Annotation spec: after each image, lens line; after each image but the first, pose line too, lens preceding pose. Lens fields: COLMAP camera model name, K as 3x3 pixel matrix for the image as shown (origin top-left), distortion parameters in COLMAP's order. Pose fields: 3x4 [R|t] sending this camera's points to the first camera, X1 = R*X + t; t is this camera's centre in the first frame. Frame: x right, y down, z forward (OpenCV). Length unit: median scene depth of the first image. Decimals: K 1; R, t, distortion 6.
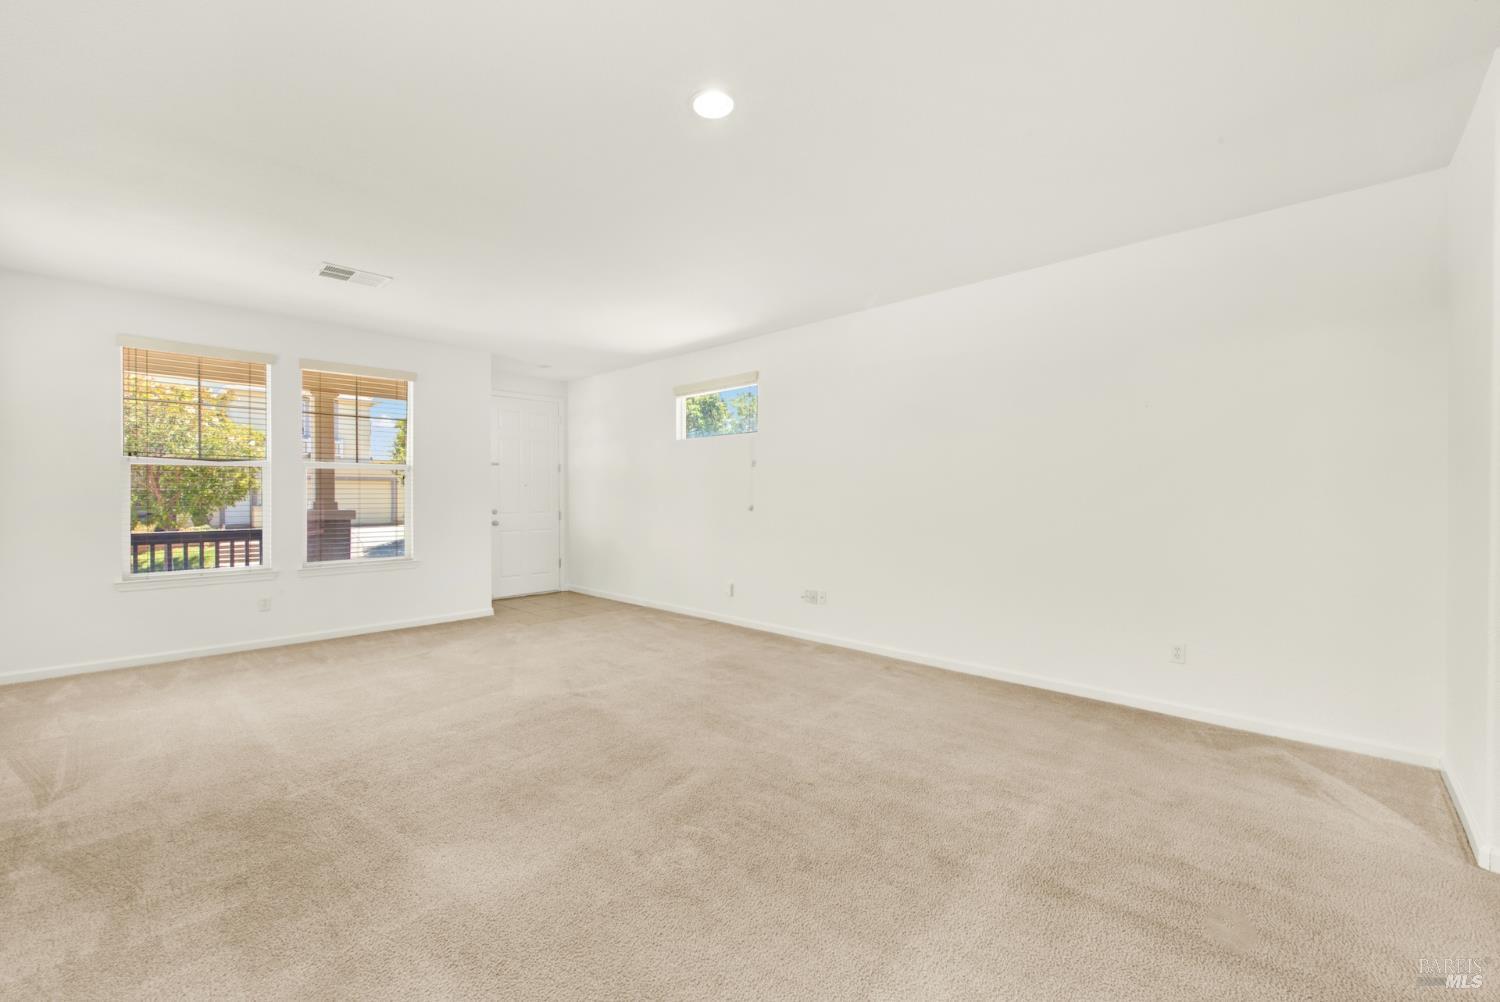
lens RADIAL K [[614.2, 0, 754.7], [0, 614.2, 494.2], [0, 0, 1]] dist [0.000260, -0.002711]
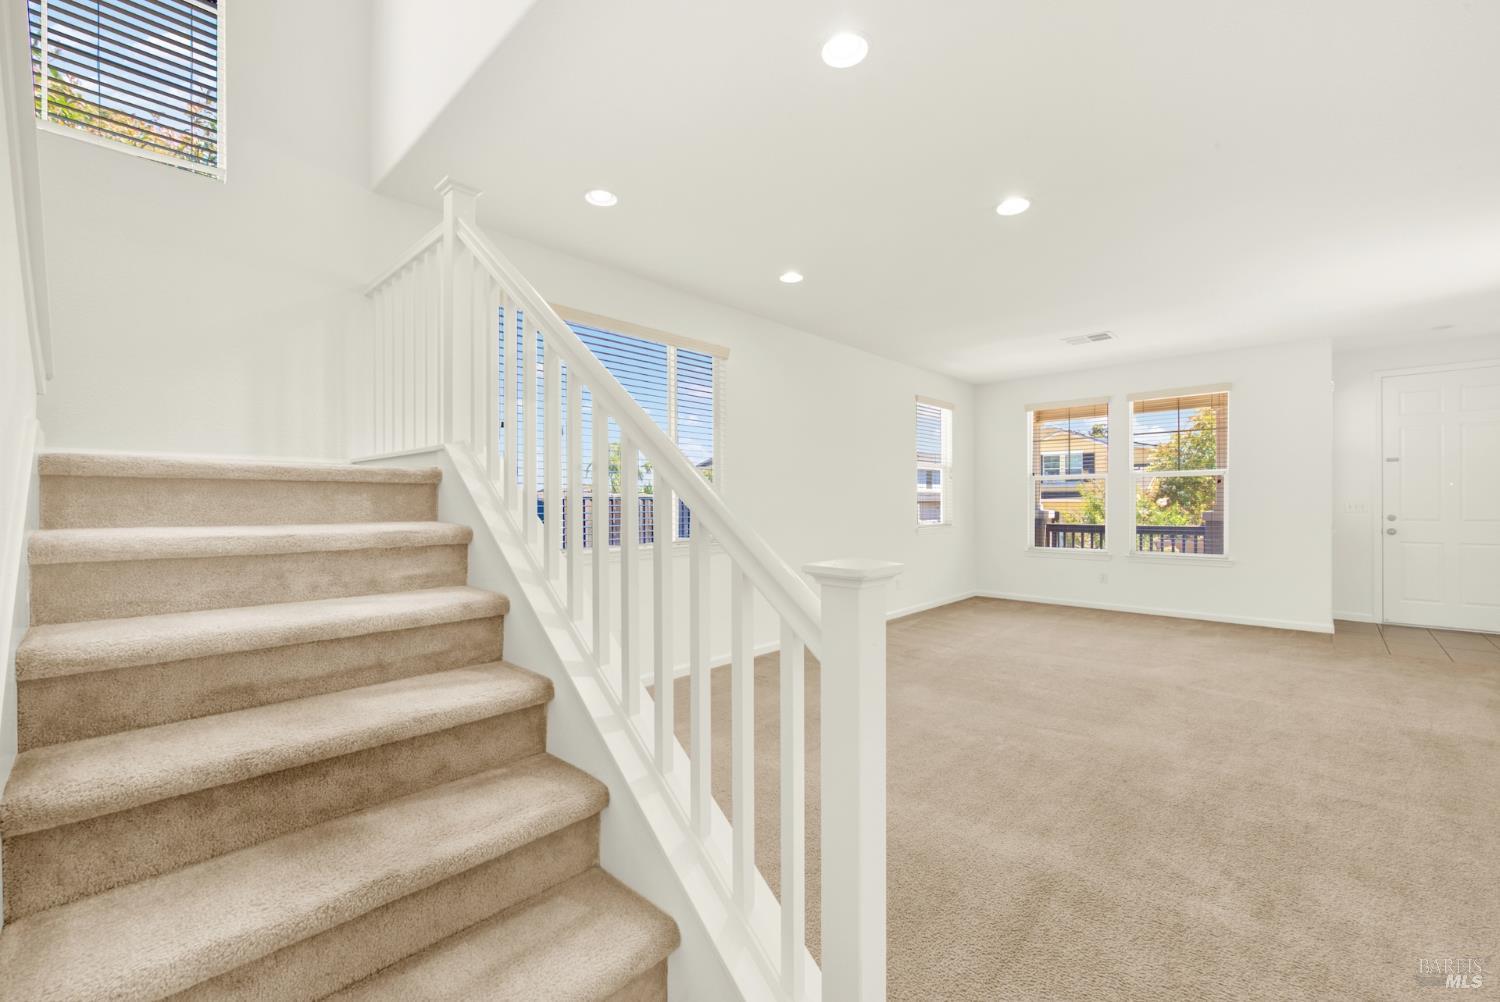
lens RADIAL K [[612.7, 0, 748.6], [0, 612.7, 502.3], [0, 0, 1]] dist [-0.000597, -0.000953]
pose [[0.016689, 0.007124, -0.999835, 0.573446], [0.005461, 0.999959, 0.007216, -0.004025], [0.999846, -0.005581, 0.016649, 0.182504]]
